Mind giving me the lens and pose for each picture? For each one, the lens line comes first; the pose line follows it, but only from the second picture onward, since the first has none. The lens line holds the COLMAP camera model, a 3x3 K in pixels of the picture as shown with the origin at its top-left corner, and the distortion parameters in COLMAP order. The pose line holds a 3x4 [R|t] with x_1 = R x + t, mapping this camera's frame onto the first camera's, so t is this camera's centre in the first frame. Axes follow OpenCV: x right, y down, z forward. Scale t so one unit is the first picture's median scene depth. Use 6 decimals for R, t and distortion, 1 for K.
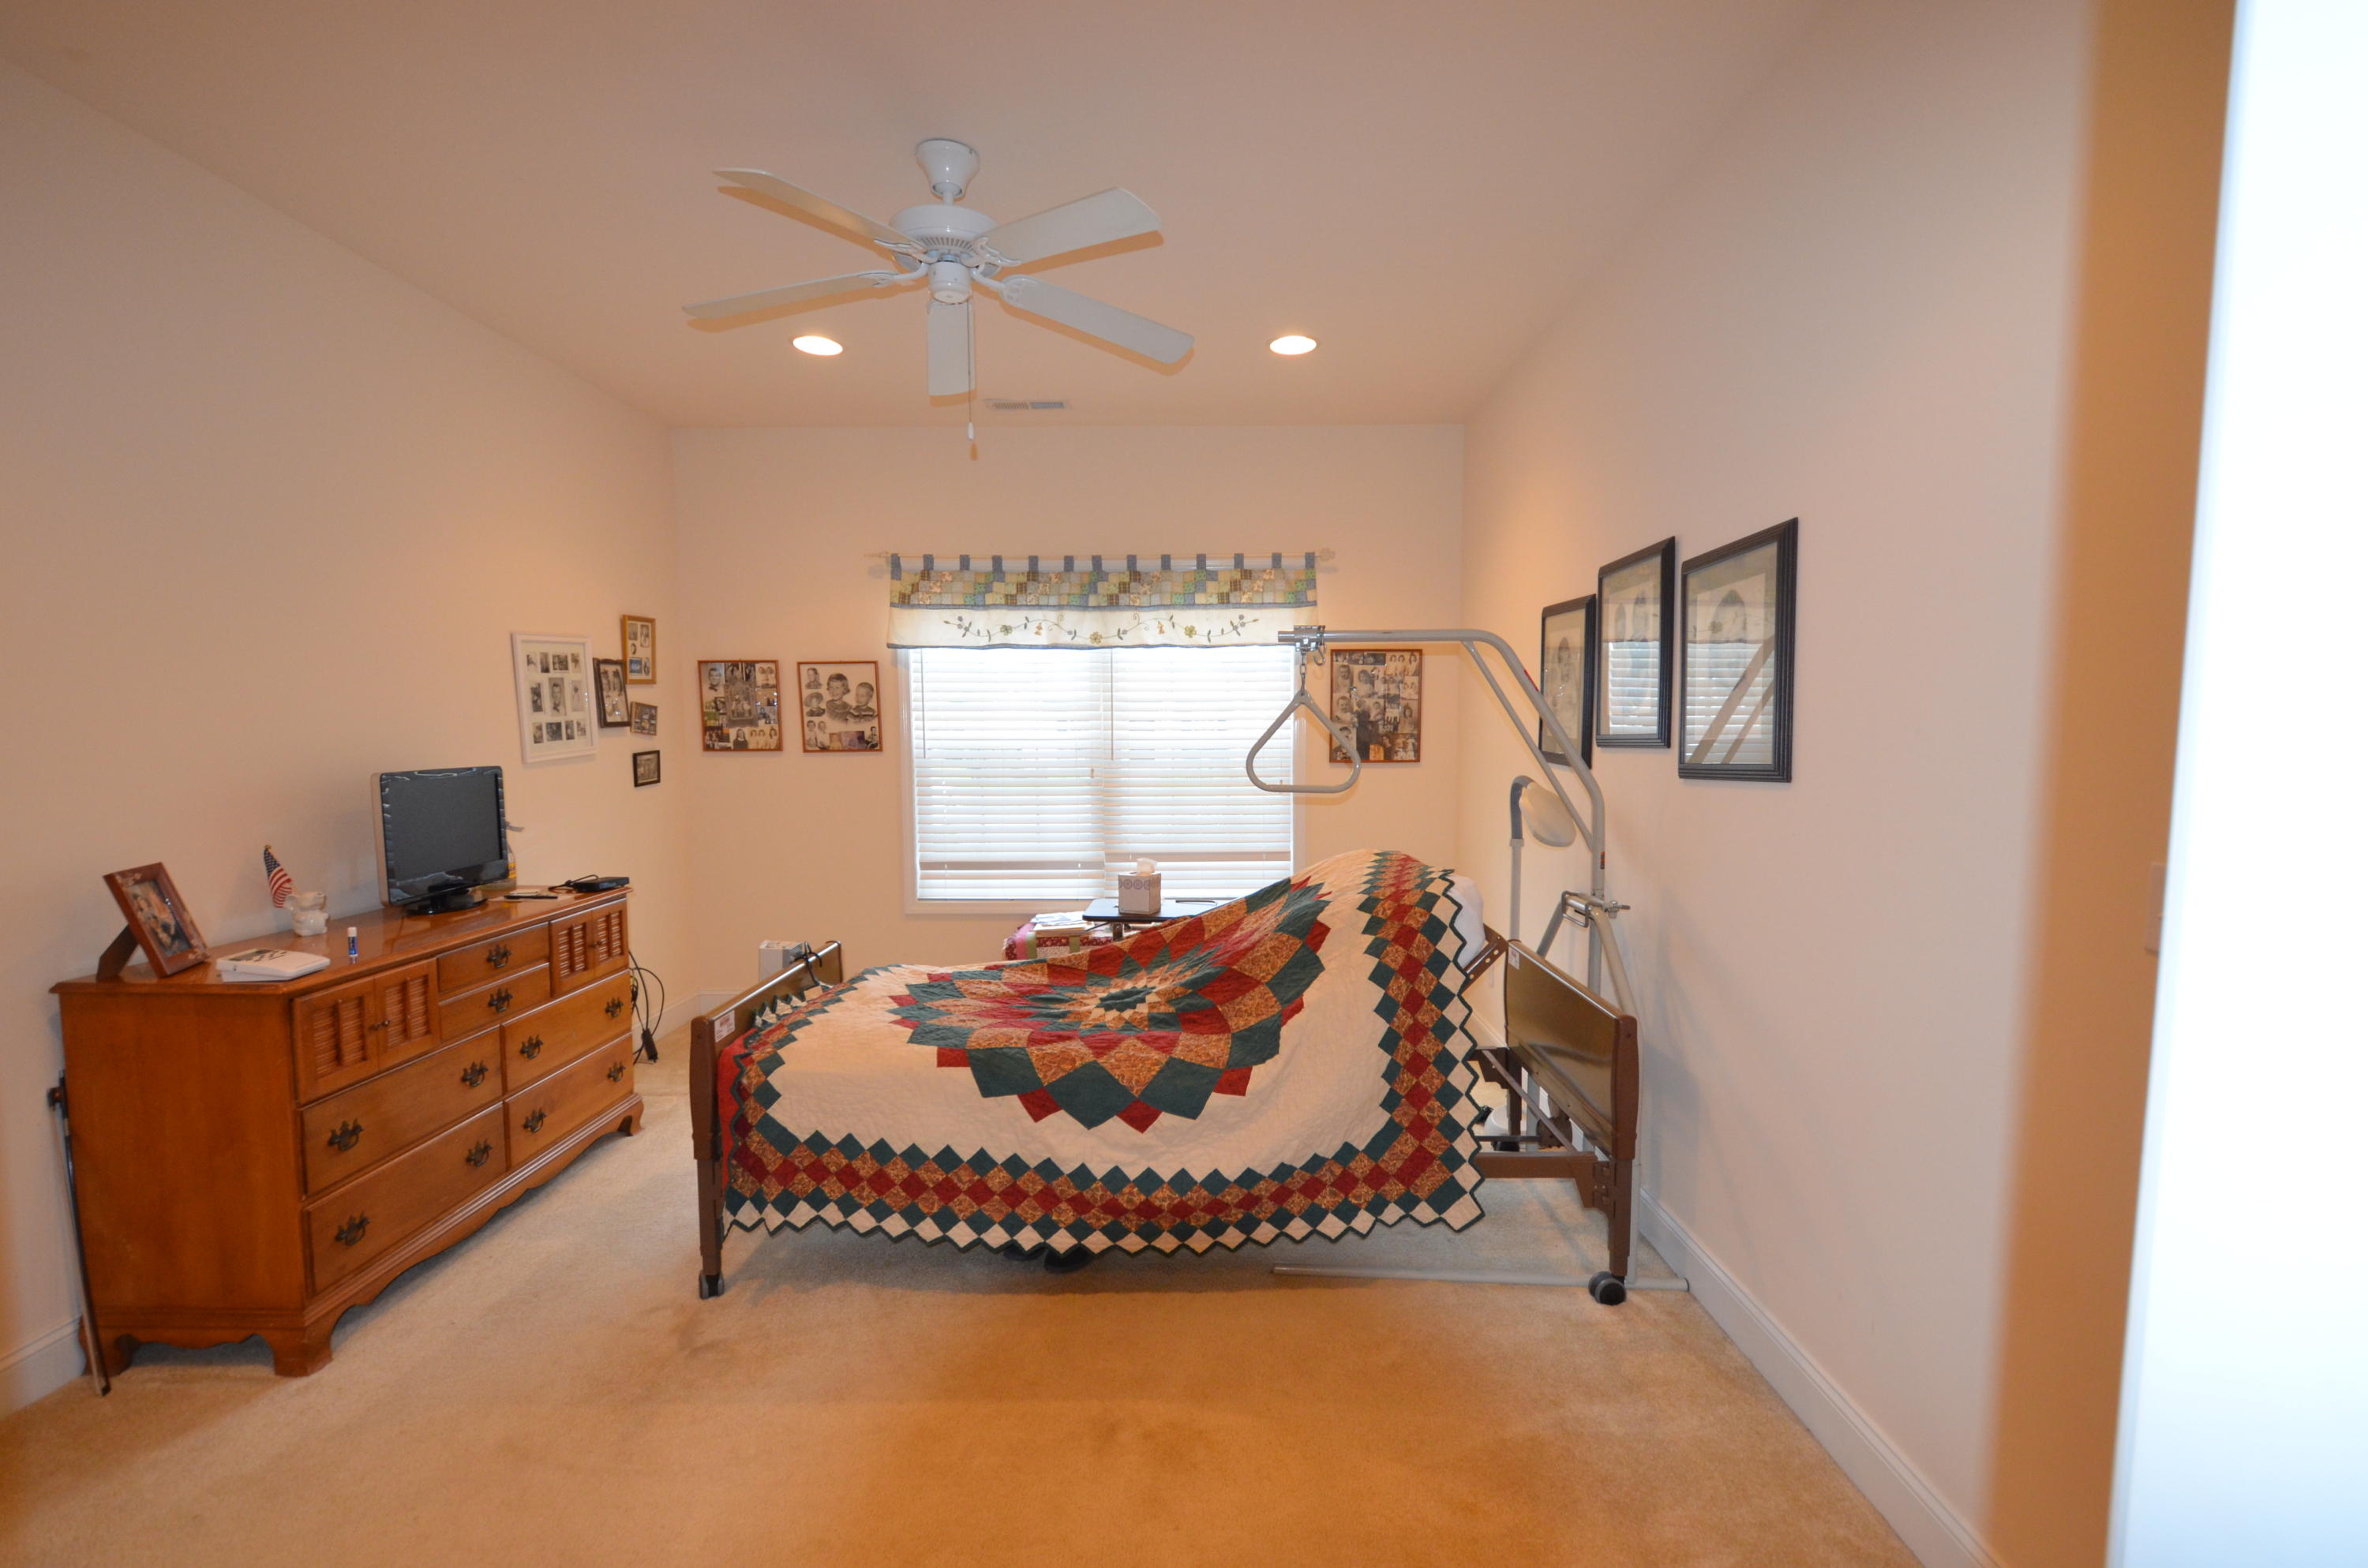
lens RADIAL K [[1050.7, 0, 1181.0], [0, 1050.7, 809.6], [0, 0, 1]] dist [0.002162, 0.000213]
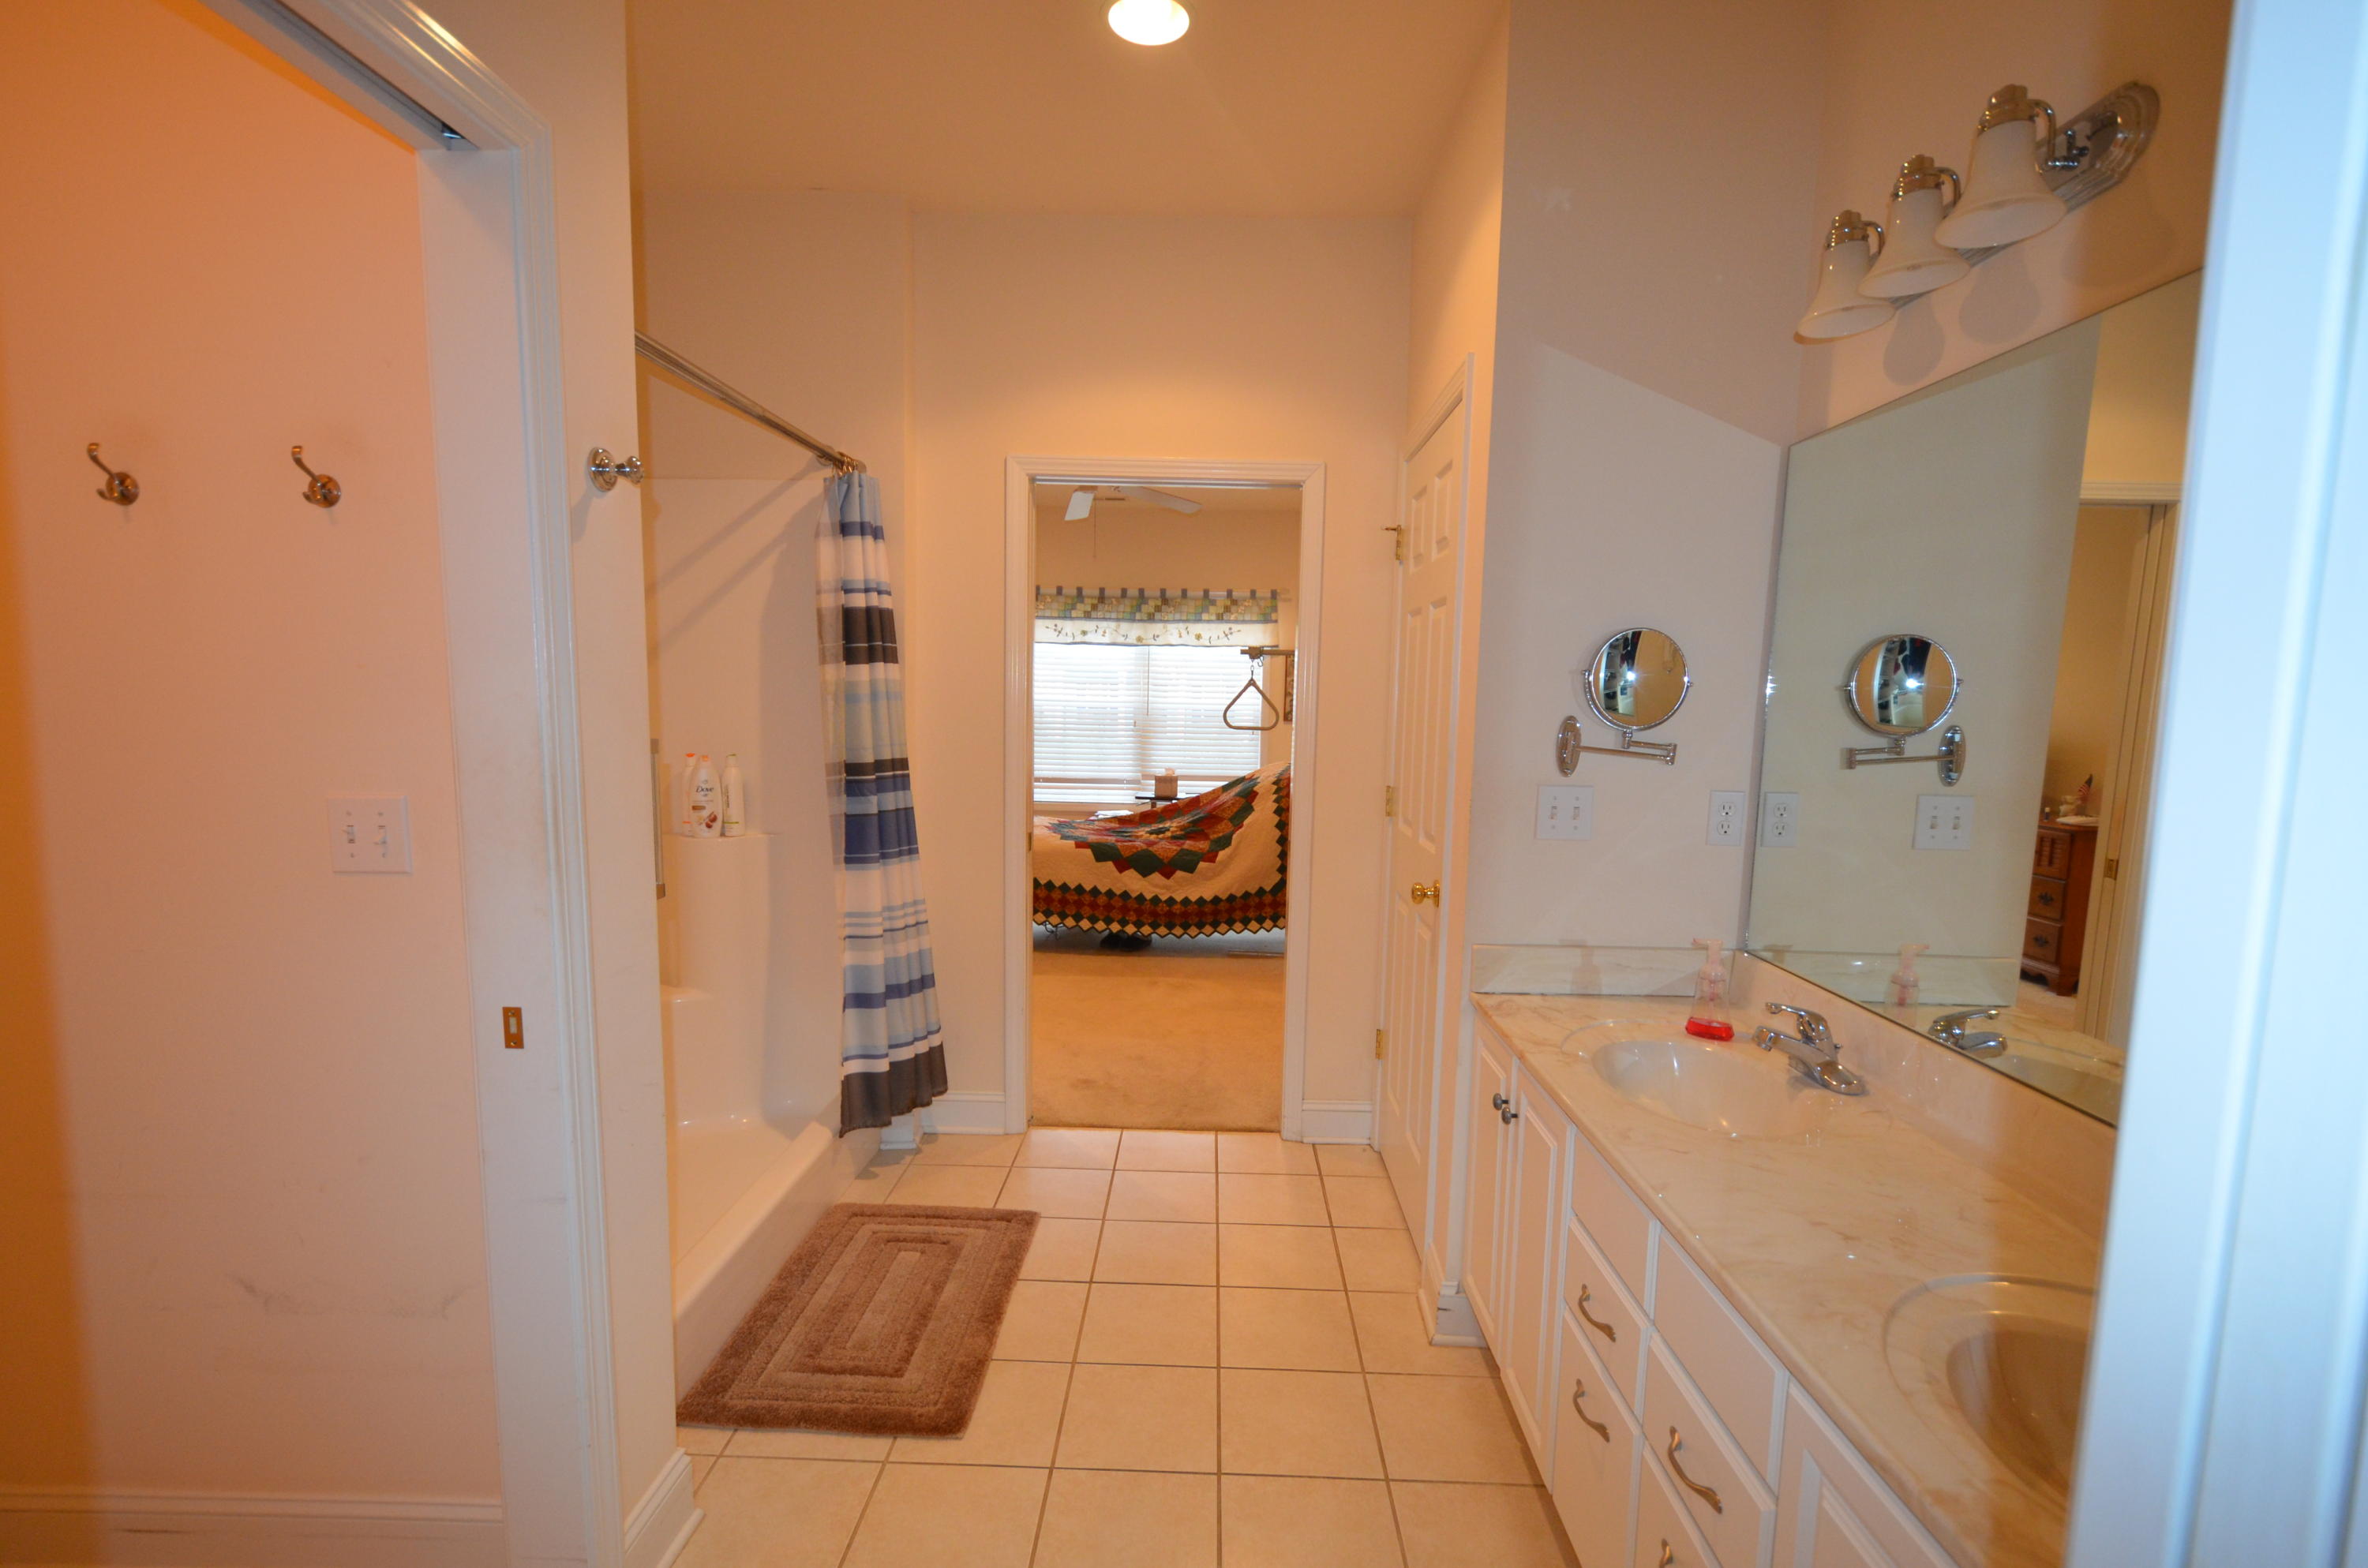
lens RADIAL K [[1050.7, 0, 1181.0], [0, 1050.7, 809.6], [0, 0, 1]] dist [0.002162, 0.000213]
pose [[0.999644, 0.025462, -0.007965, 0.002675], [-0.025228, 0.999282, 0.028275, 0.072635], [0.008679, -0.028064, 0.999568, -0.892392]]
